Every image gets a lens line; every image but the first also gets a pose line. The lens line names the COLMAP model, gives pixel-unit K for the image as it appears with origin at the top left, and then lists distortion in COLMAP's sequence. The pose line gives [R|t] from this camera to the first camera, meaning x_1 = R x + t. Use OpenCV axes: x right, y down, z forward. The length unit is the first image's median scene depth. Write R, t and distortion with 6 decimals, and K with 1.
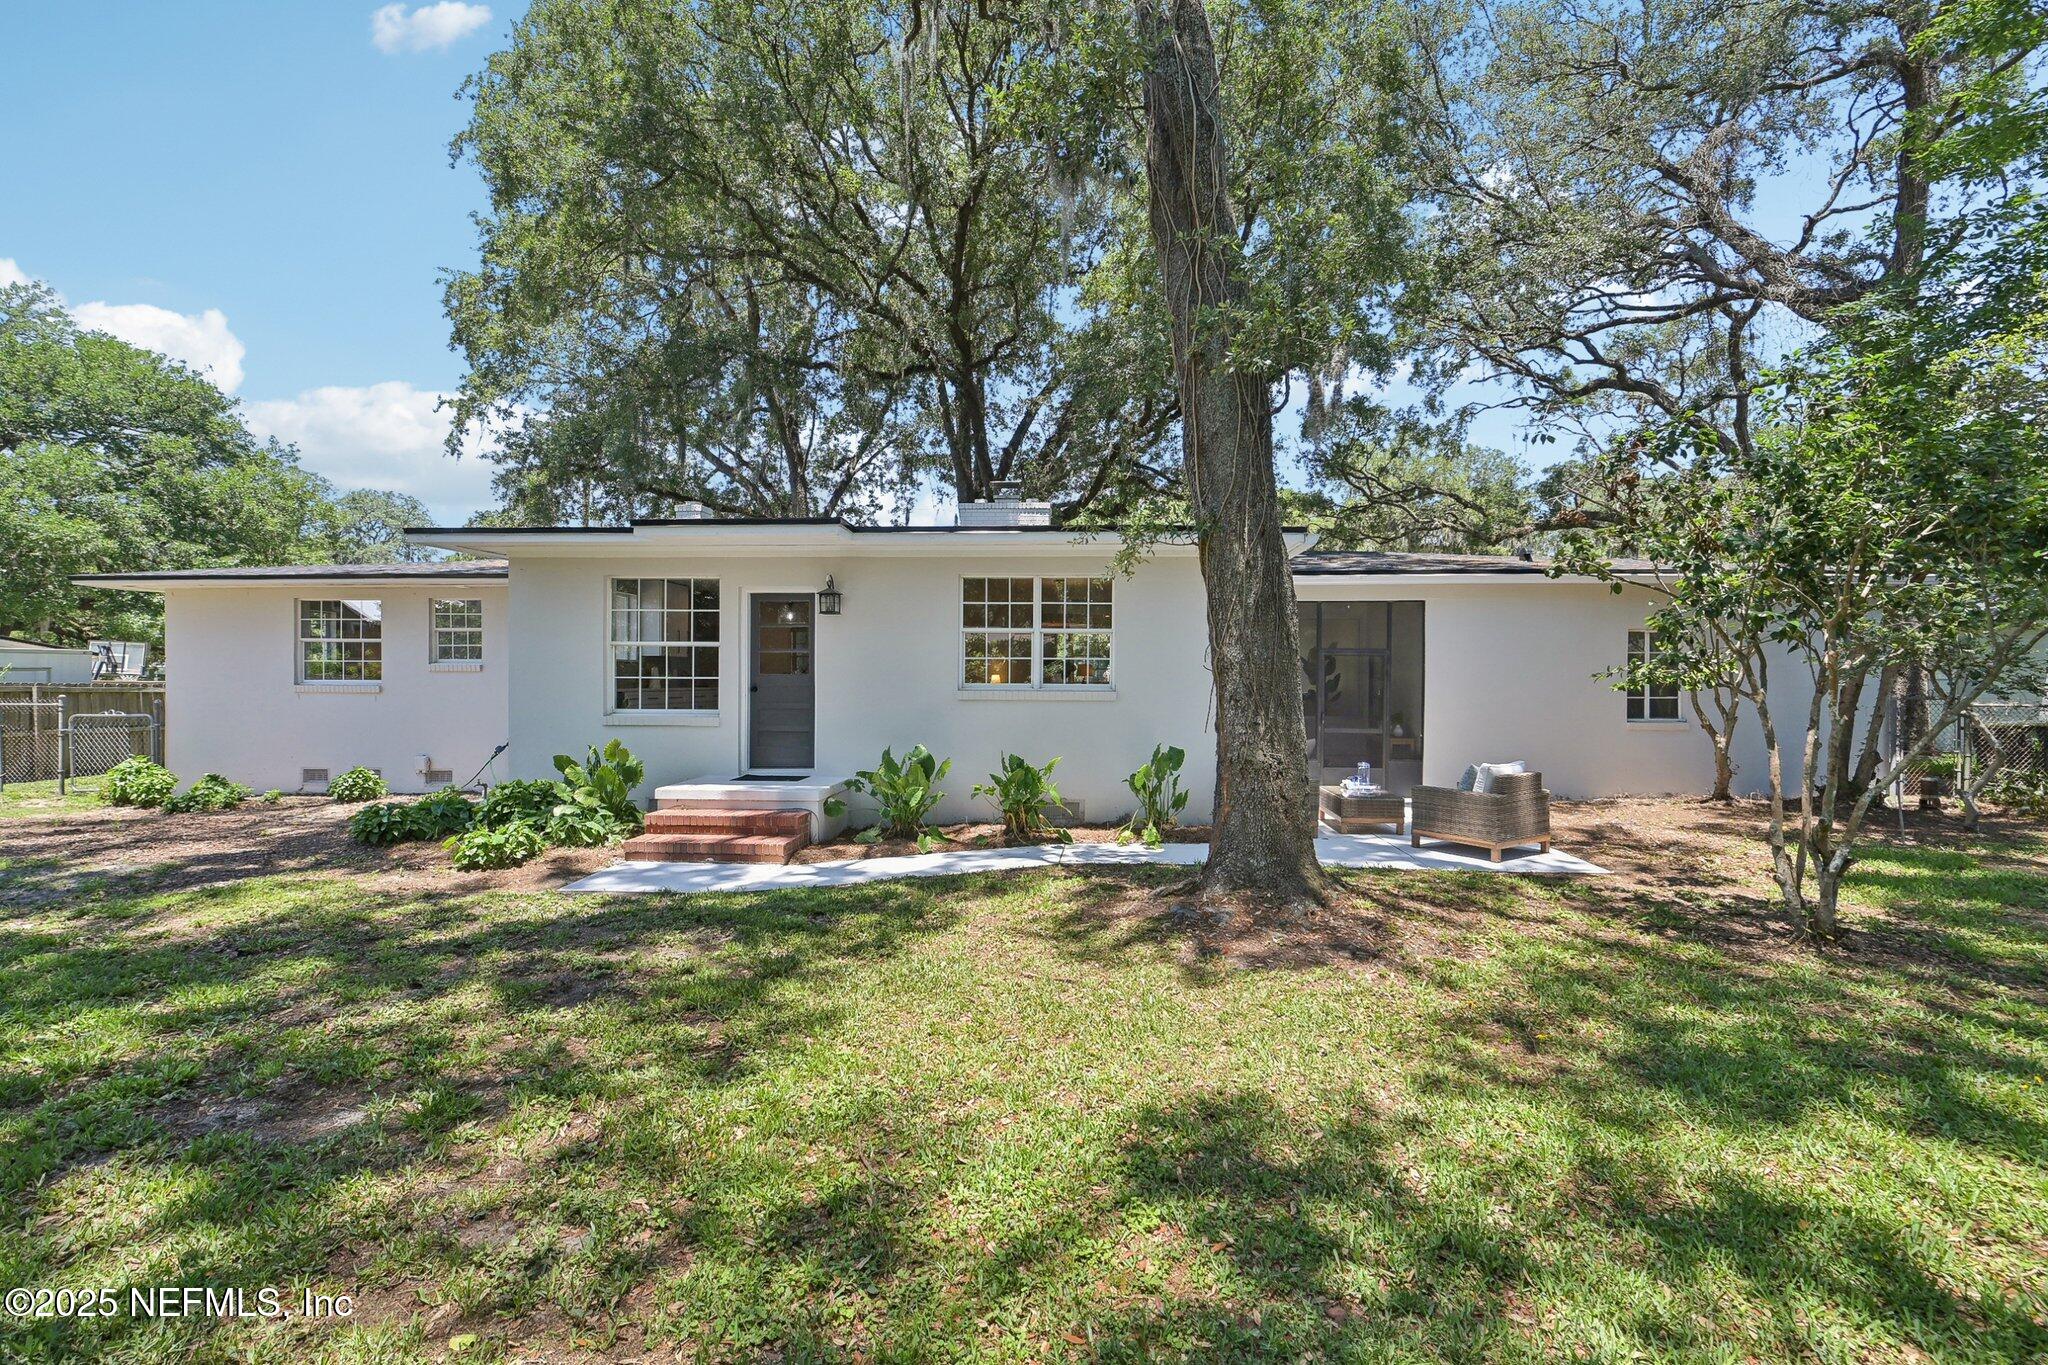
lens RADIAL K [[883.6, 0, 1053.6], [0, 883.6, 681.6], [0, 0, 1]] dist [-0.000169, 0.000408]
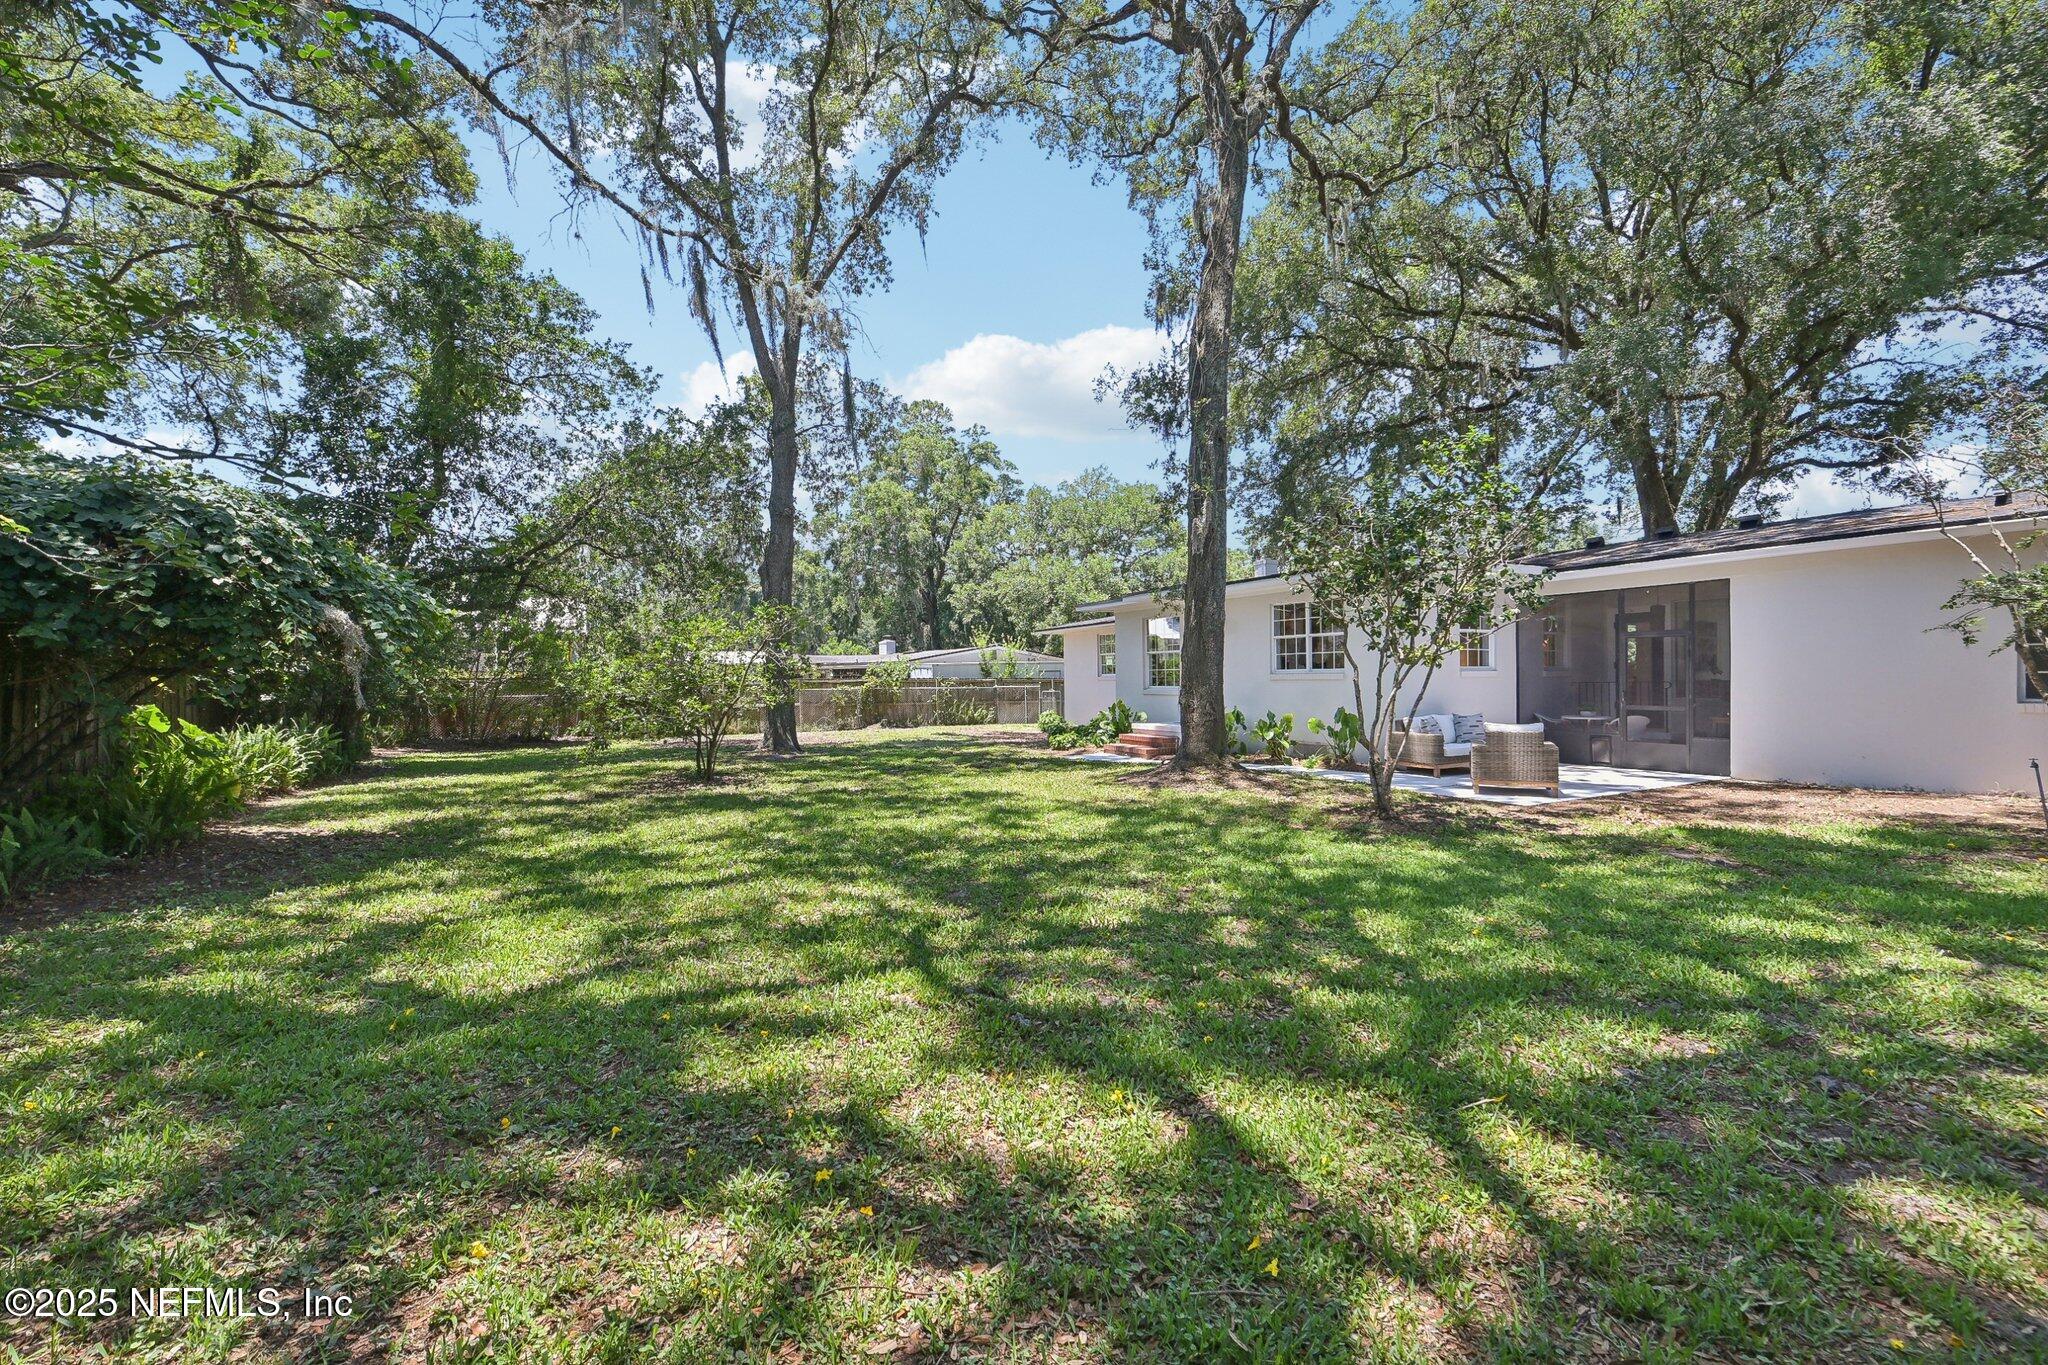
lens RADIAL K [[883.6, 0, 1041.2], [0, 883.6, 680.7], [0, 0, 1]] dist [-0.000169, 0.000408]
pose [[0.527648, -0.008996, -0.849416, 0.365970], [0.010947, 0.999933, -0.003790, 0.008212], [0.849393, -0.007299, 0.527711, -0.083003]]
